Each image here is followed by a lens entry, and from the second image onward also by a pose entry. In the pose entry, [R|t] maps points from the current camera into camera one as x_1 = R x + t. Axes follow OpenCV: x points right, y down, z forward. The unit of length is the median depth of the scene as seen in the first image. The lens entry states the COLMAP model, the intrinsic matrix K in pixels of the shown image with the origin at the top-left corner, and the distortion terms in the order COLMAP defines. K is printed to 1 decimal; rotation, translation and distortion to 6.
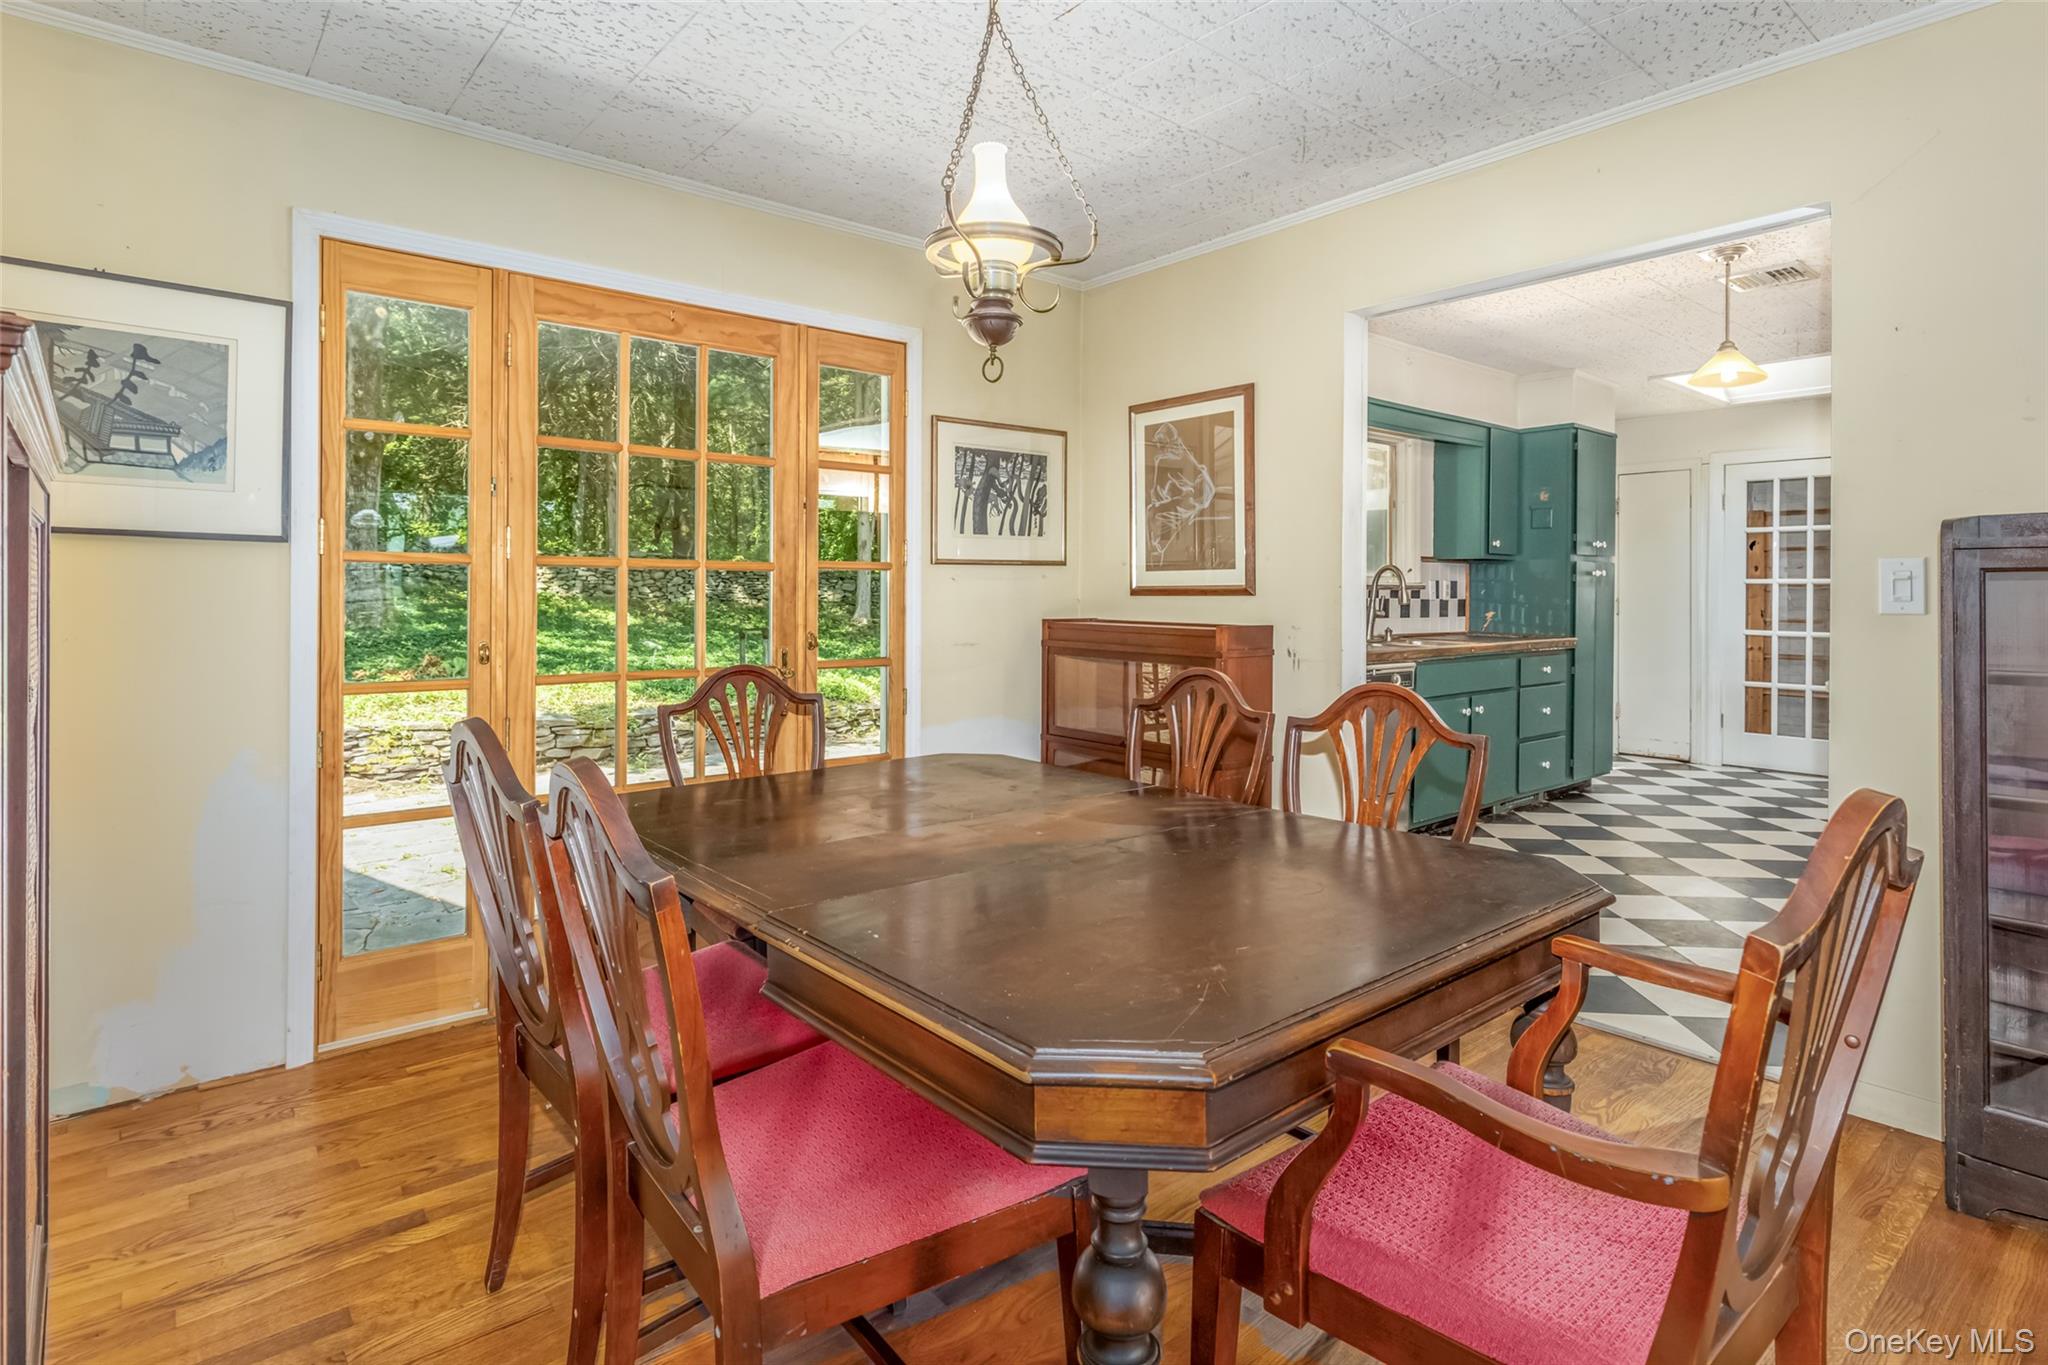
lens RADIAL K [[1053.2, 0, 1015.3], [0, 1053.2, 597.5], [0, 0, 1]] dist [0.005222, -0.001151]
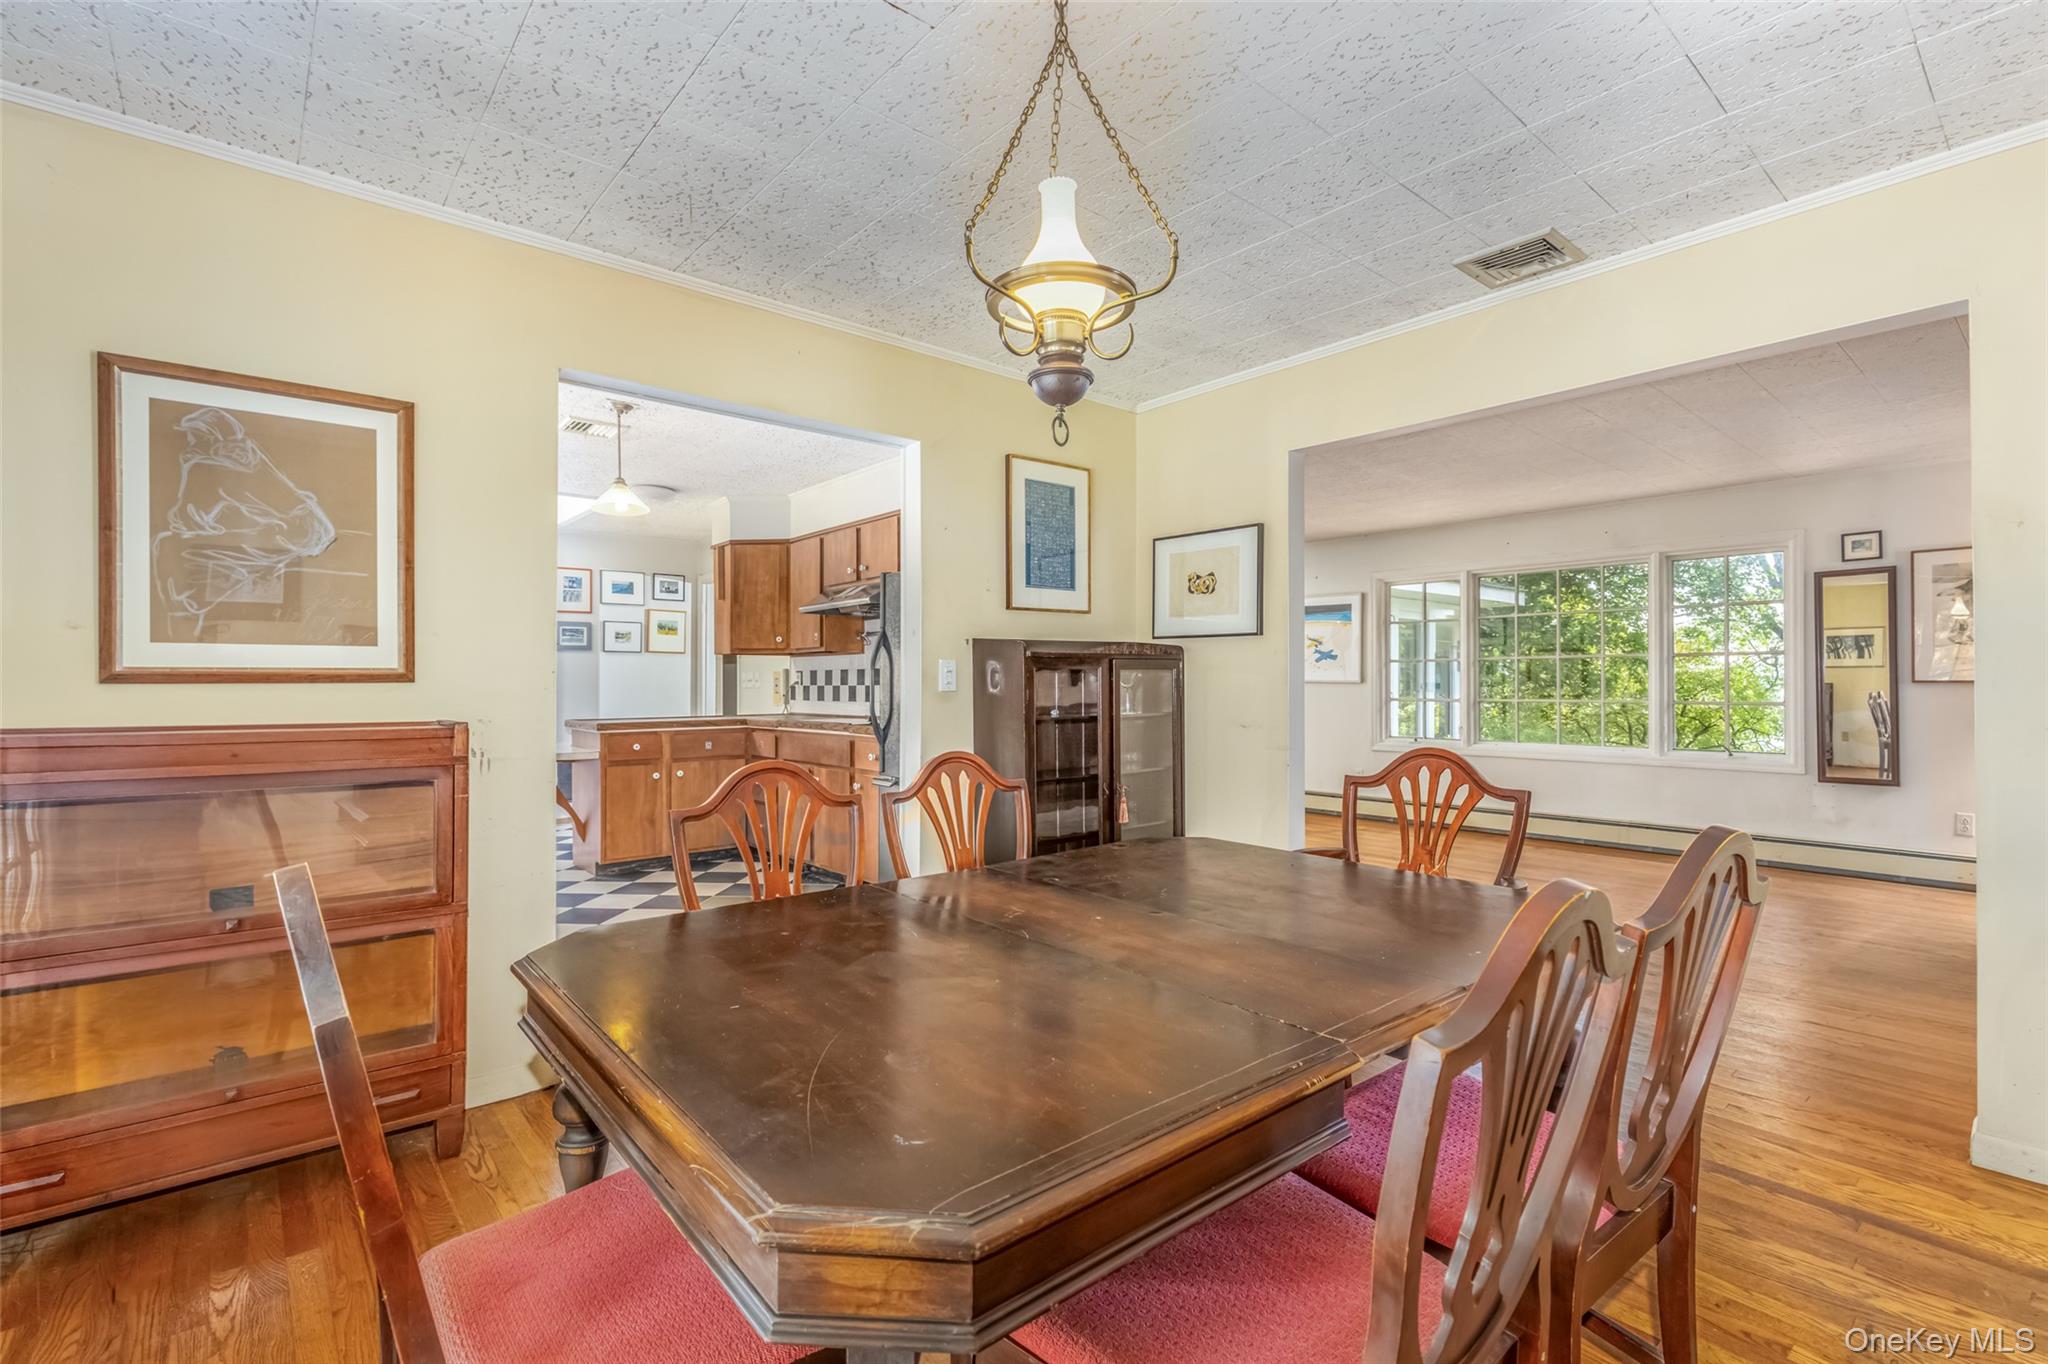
lens RADIAL K [[935.1, 0, 1008.3], [0, 935.1, 688.9], [0, 0, 1]] dist [0.014057, -0.000790]
pose [[0.006414, -0.007201, 0.999954, -0.654991], [0.004441, 0.999964, 0.007172, -0.000579], [-0.999970, 0.004394, 0.006446, 0.823432]]
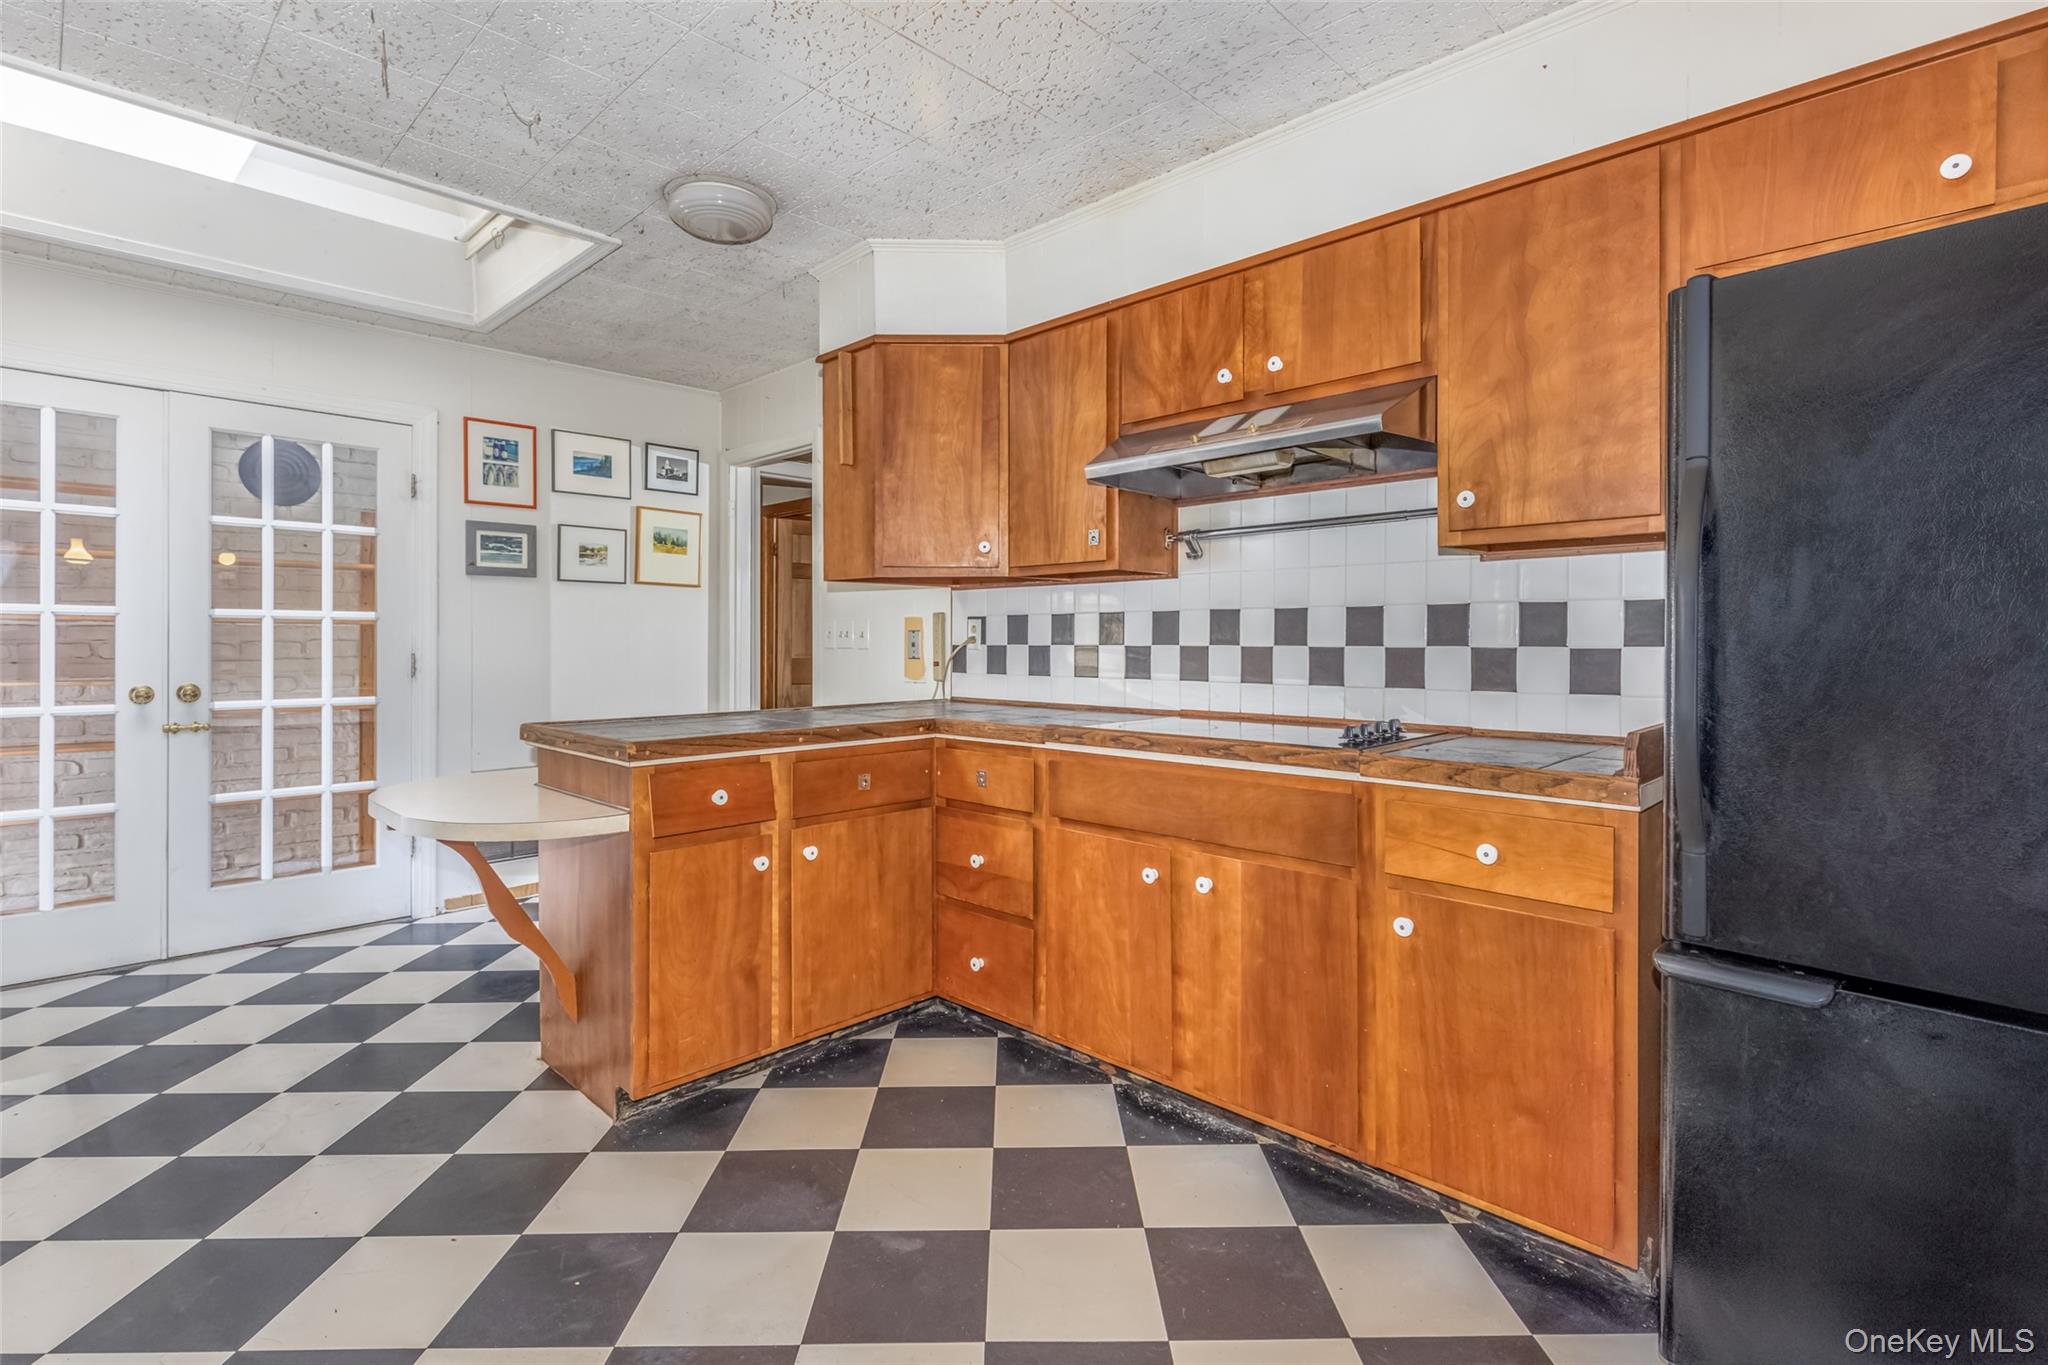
lens RADIAL K [[989.8, 0, 1013.9], [0, 989.8, 654.3], [0, 0, 1]] dist [0.015977, -0.000539]
pose [[-0.085279, -0.015379, 0.996238, 0.087129], [0.002082, 0.999876, 0.015614, -0.001582], [-0.996355, 0.003406, -0.085237, 1.237742]]
